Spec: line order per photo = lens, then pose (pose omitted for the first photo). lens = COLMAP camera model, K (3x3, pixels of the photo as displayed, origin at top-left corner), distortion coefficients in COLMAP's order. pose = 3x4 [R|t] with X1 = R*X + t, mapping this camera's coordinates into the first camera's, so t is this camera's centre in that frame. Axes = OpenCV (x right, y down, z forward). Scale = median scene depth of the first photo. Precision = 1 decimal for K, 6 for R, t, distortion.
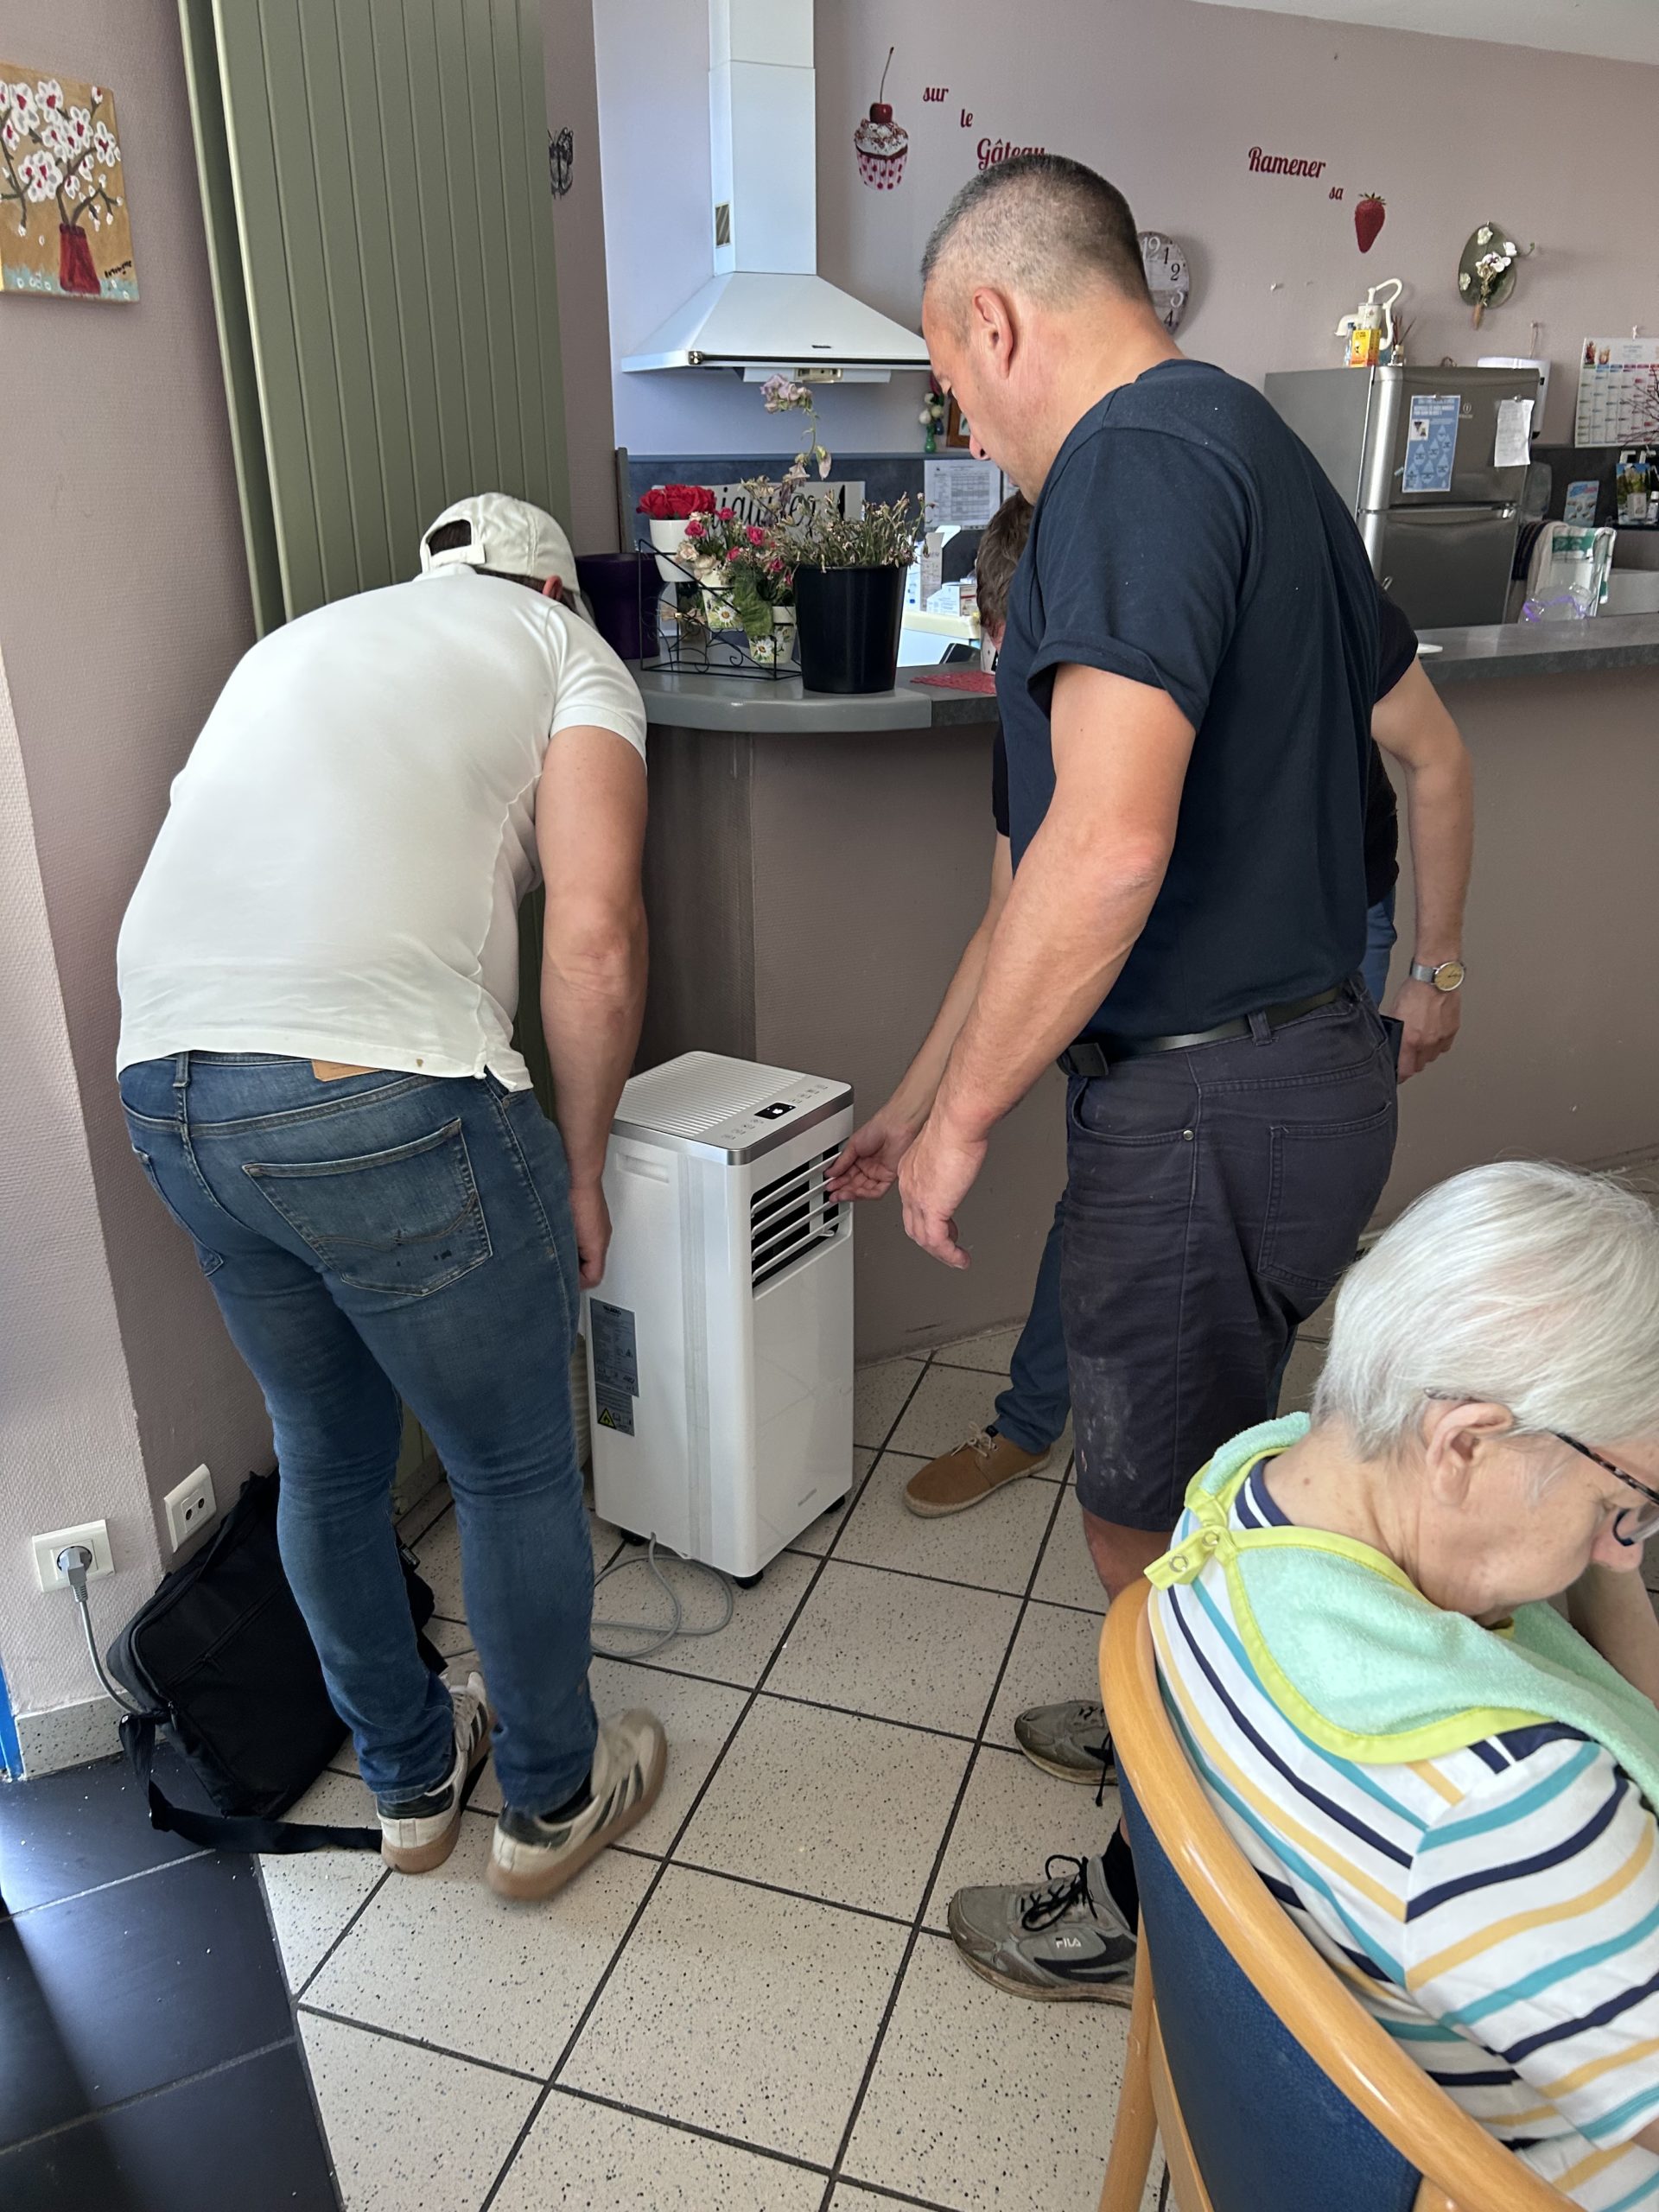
lens RADIAL K [[1661.2, 0, 829.5], [0, 1661.2, 1106.0], [0, 0, 1]] dist [0.005707, -0.042174]
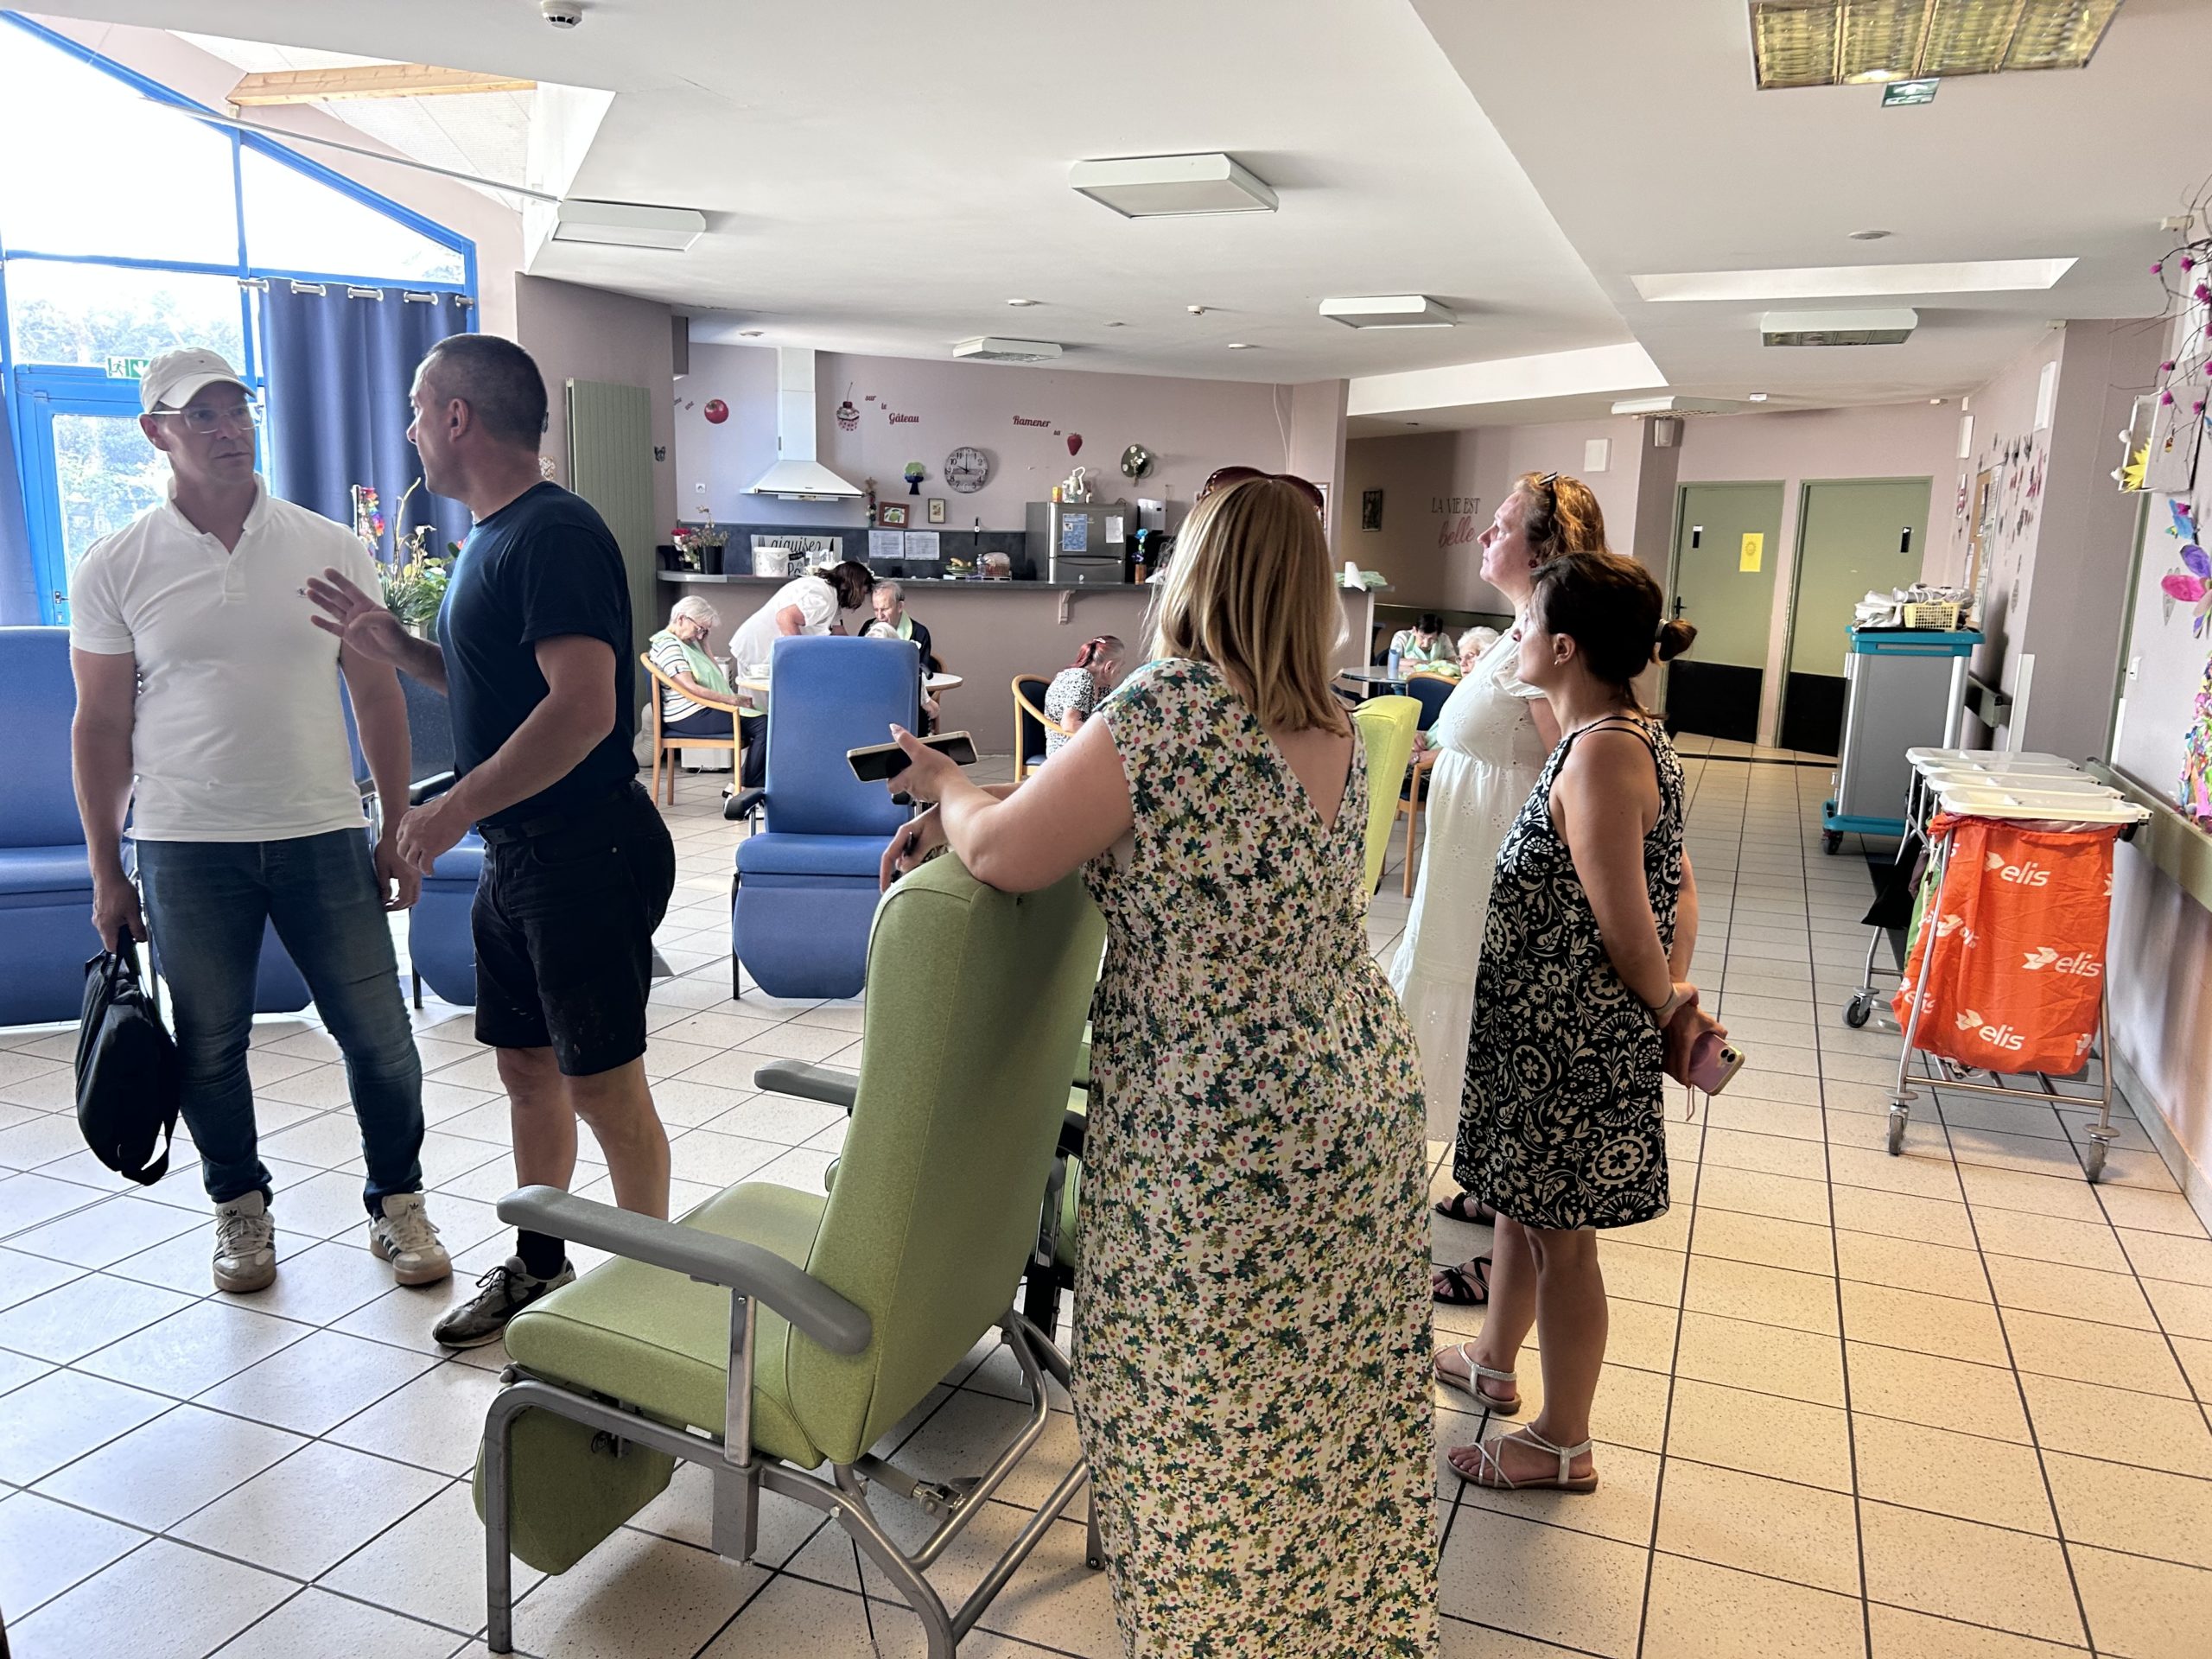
lens RADIAL K [[1661.2, 0, 1106.0], [0, 1661.2, 829.5], [0, 0, 1]] dist [0.005707, -0.042174]
pose [[0.997124, 0.052788, -0.054386, 0.566672], [-0.062529, 0.978469, -0.196692, 0.511099], [0.042833, 0.199527, 0.978956, -1.316874]]
